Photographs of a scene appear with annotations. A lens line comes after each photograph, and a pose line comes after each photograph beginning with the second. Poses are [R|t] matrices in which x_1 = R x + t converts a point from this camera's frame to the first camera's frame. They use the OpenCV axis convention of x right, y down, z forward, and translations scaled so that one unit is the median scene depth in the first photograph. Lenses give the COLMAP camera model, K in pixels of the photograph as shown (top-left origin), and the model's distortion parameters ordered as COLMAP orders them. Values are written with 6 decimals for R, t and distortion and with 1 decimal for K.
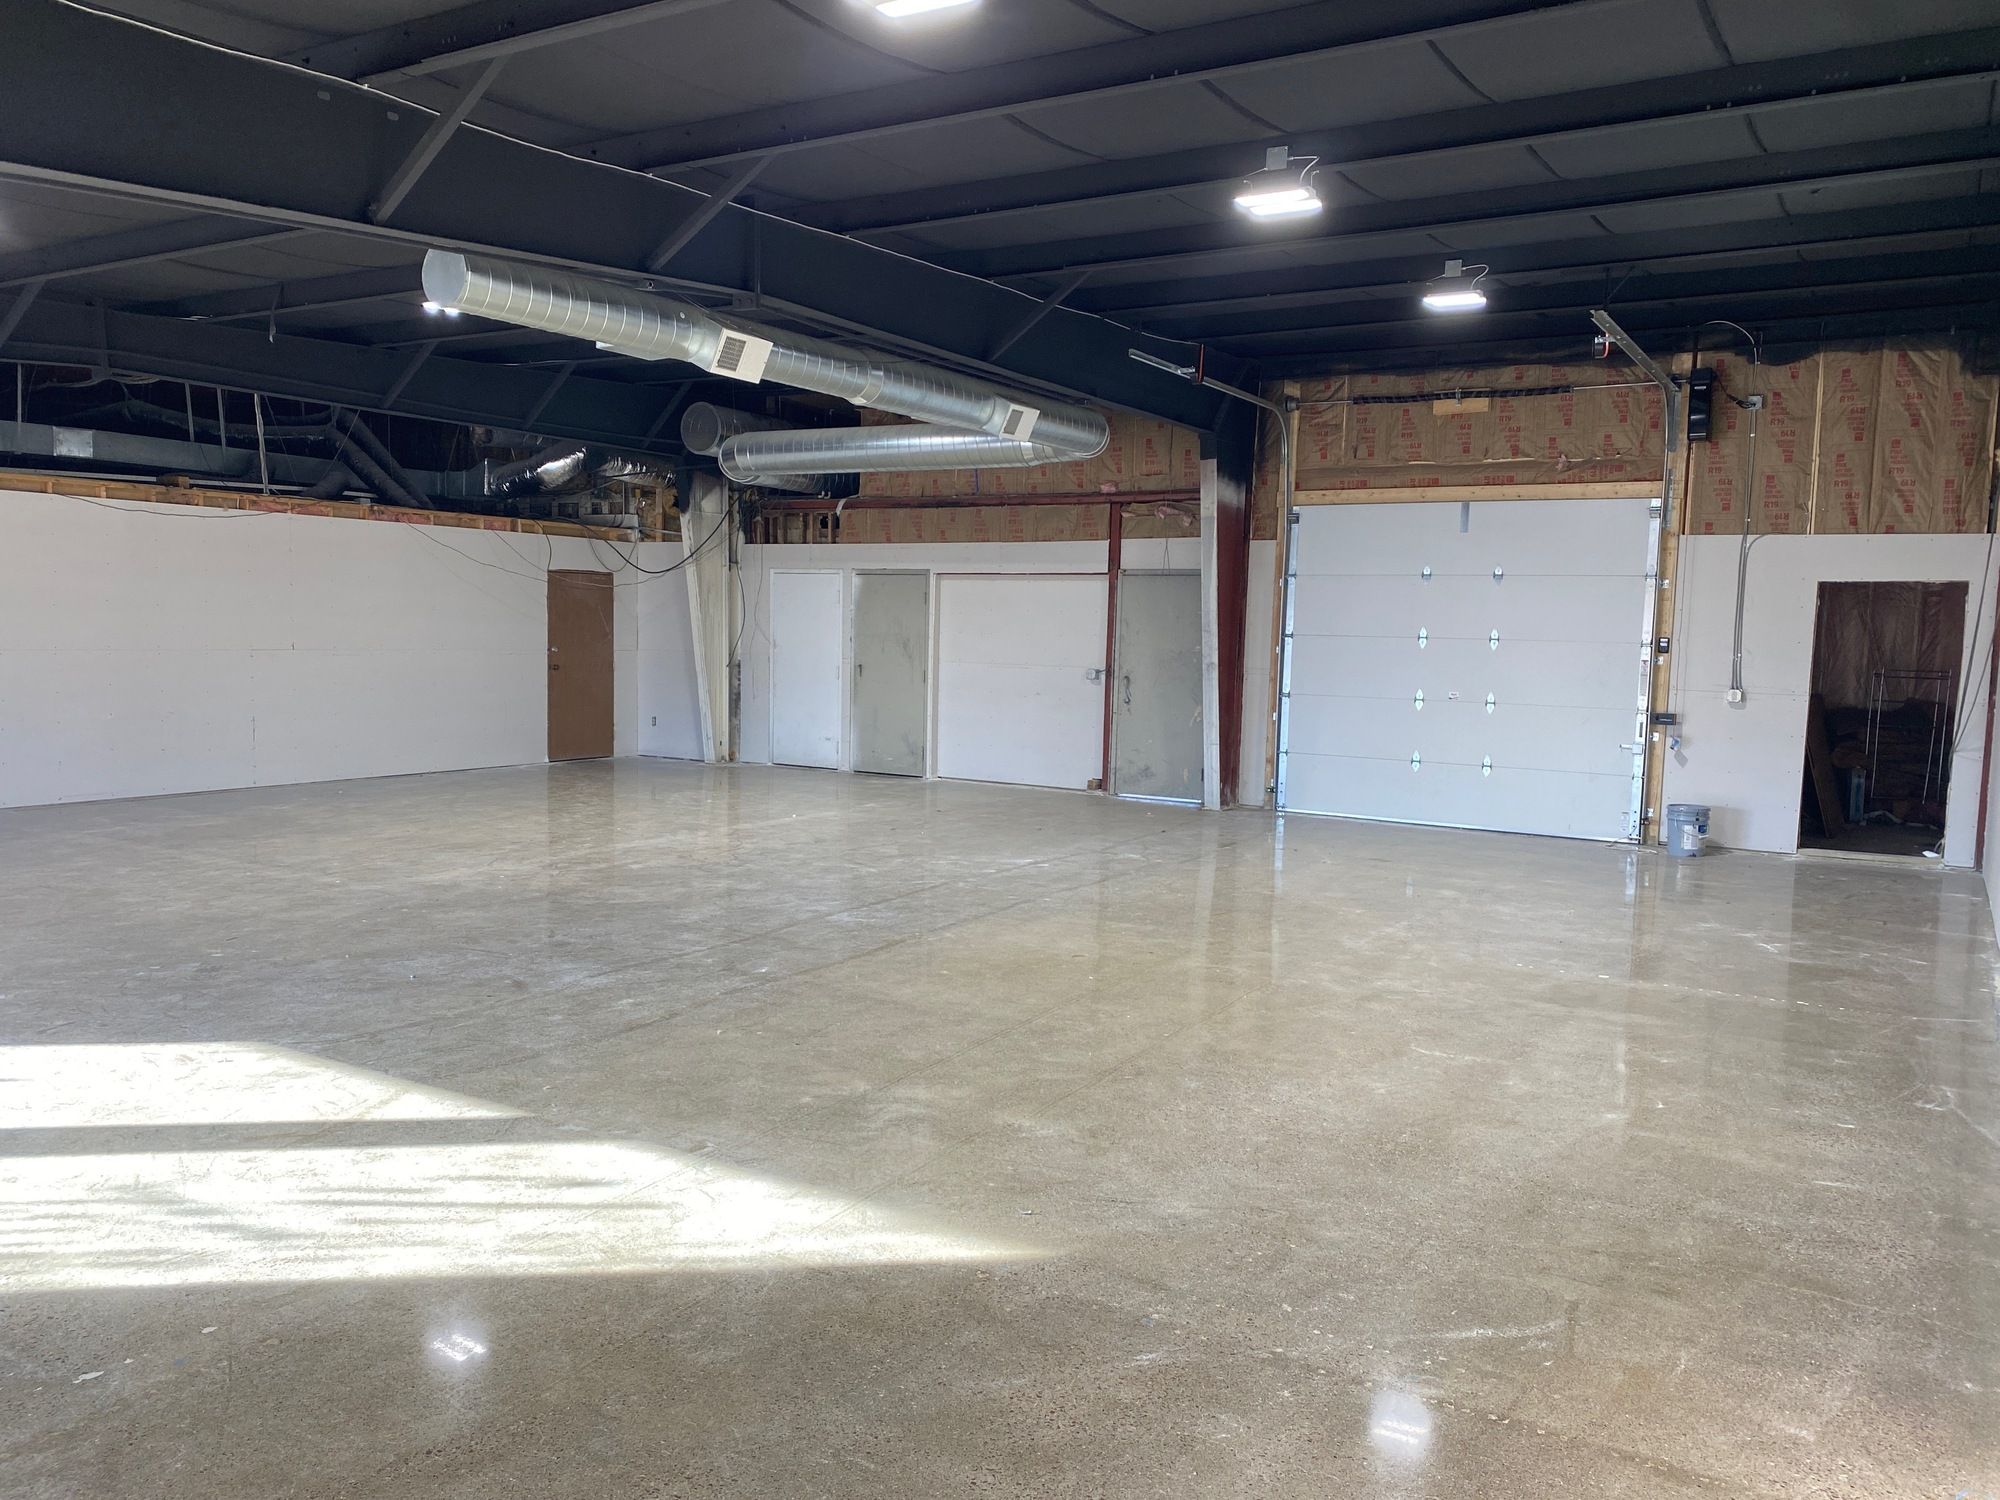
lens RADIAL K [[1506.0, 0, 998.9], [0, 1506.0, 751.6], [0, 0, 1]] dist [0.025962, -0.041370]
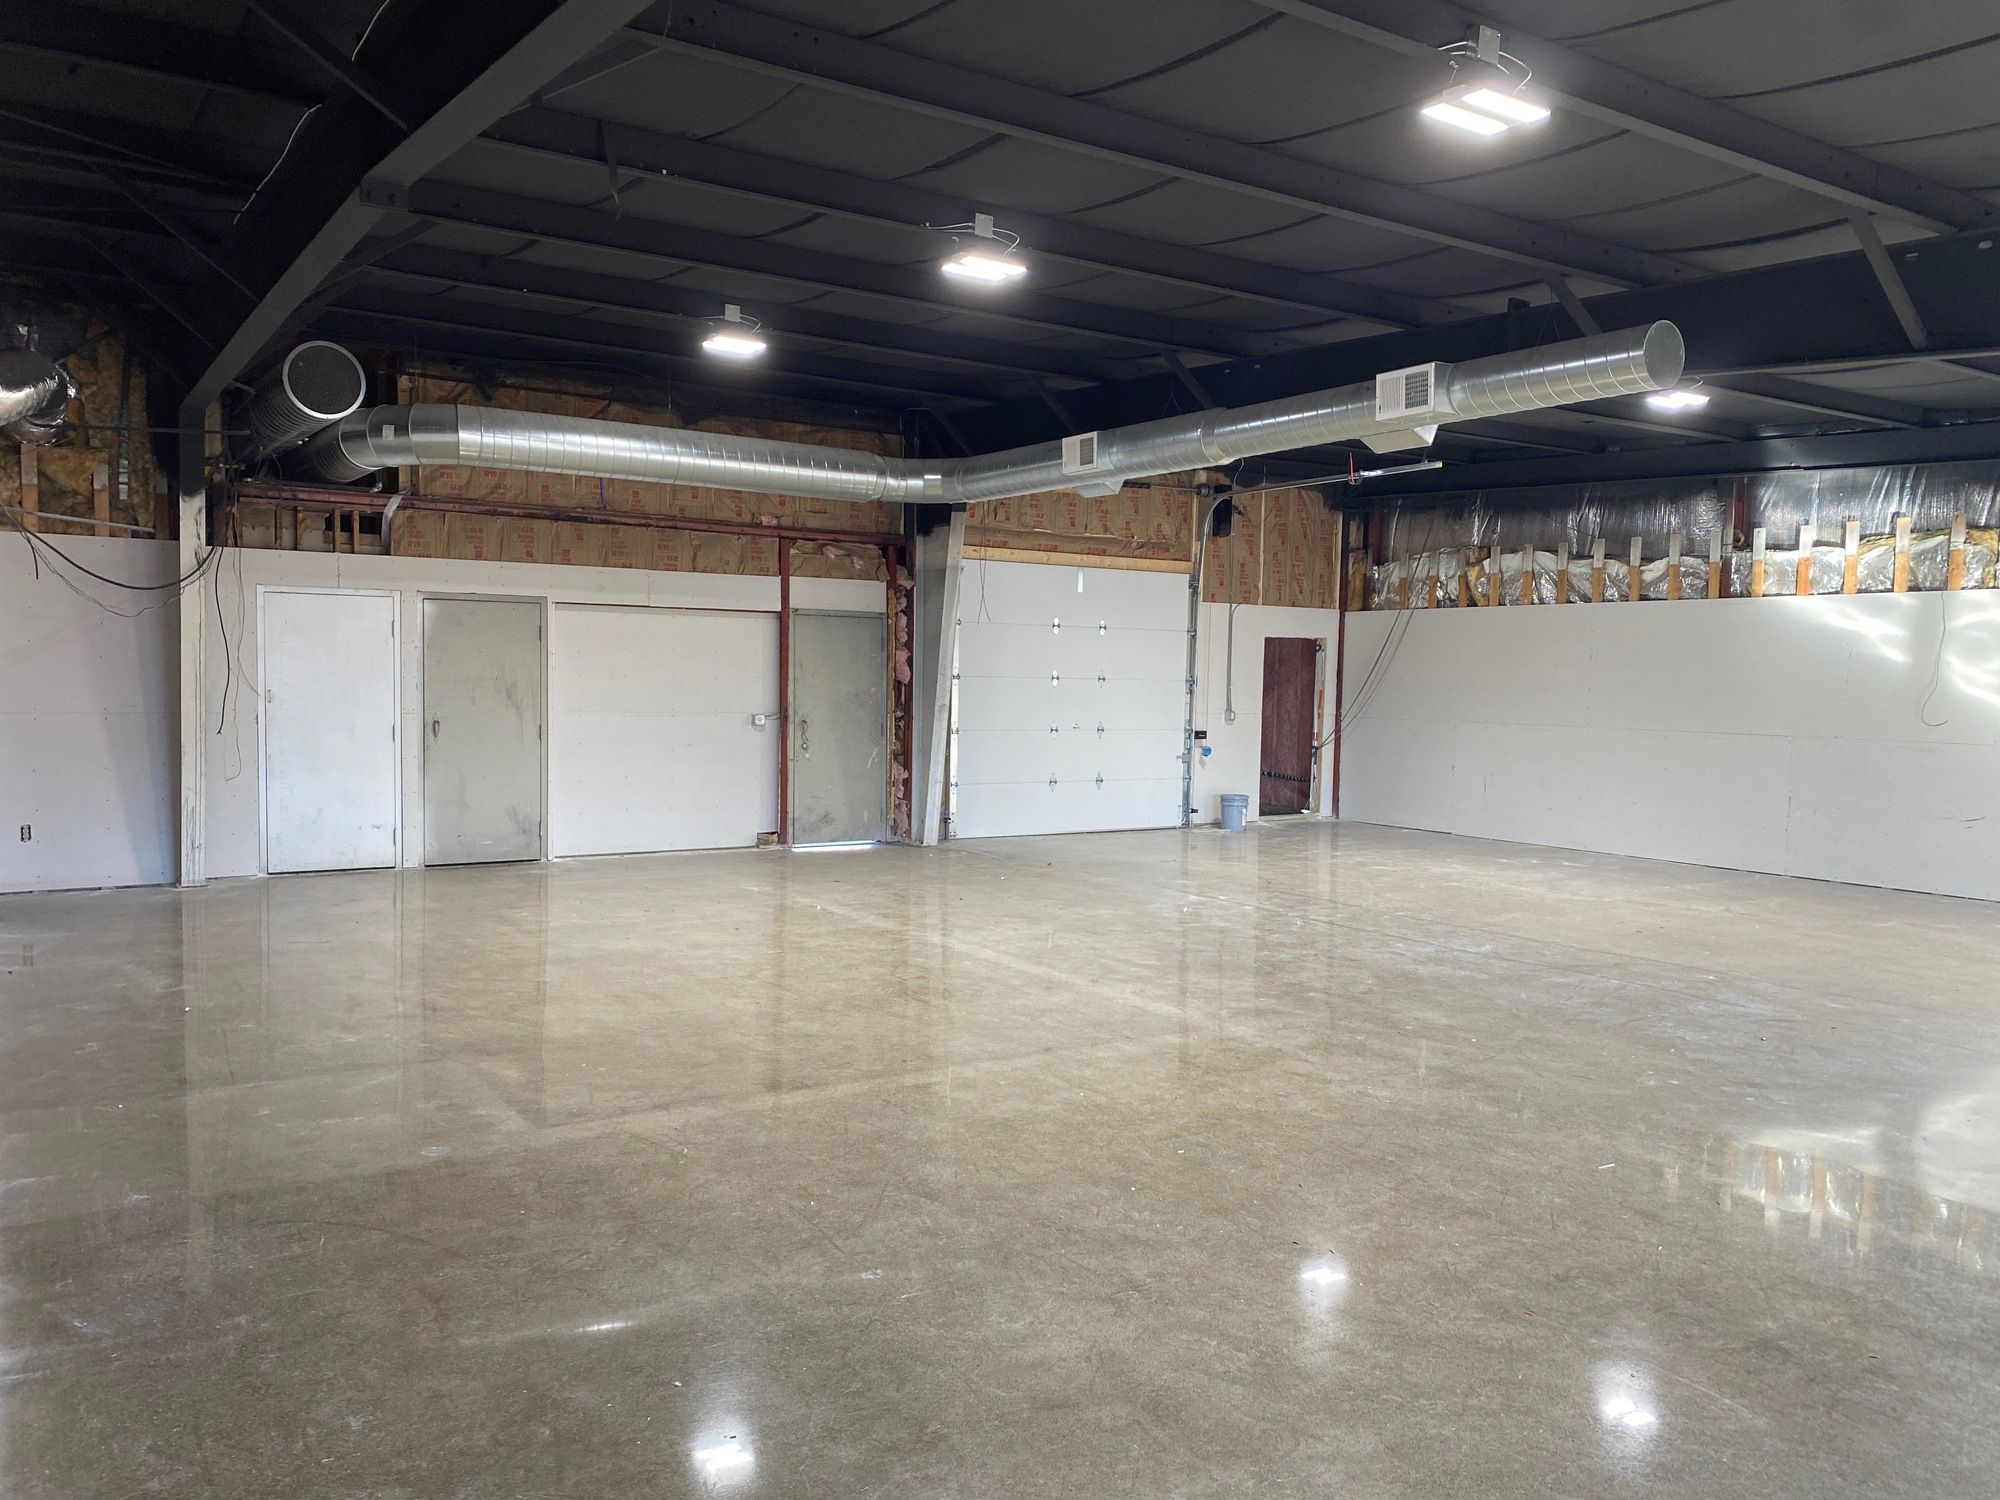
lens RADIAL K [[1506.0, 0, 973.9], [0, 1506.0, 774.0], [0, 0, 1]] dist [0.025962, -0.041370]
pose [[0.414992, -0.079989, 0.906302, -0.736295], [0.064388, 0.996212, 0.058441, -0.065071], [-0.907544, 0.034102, 0.418570, 0.502703]]
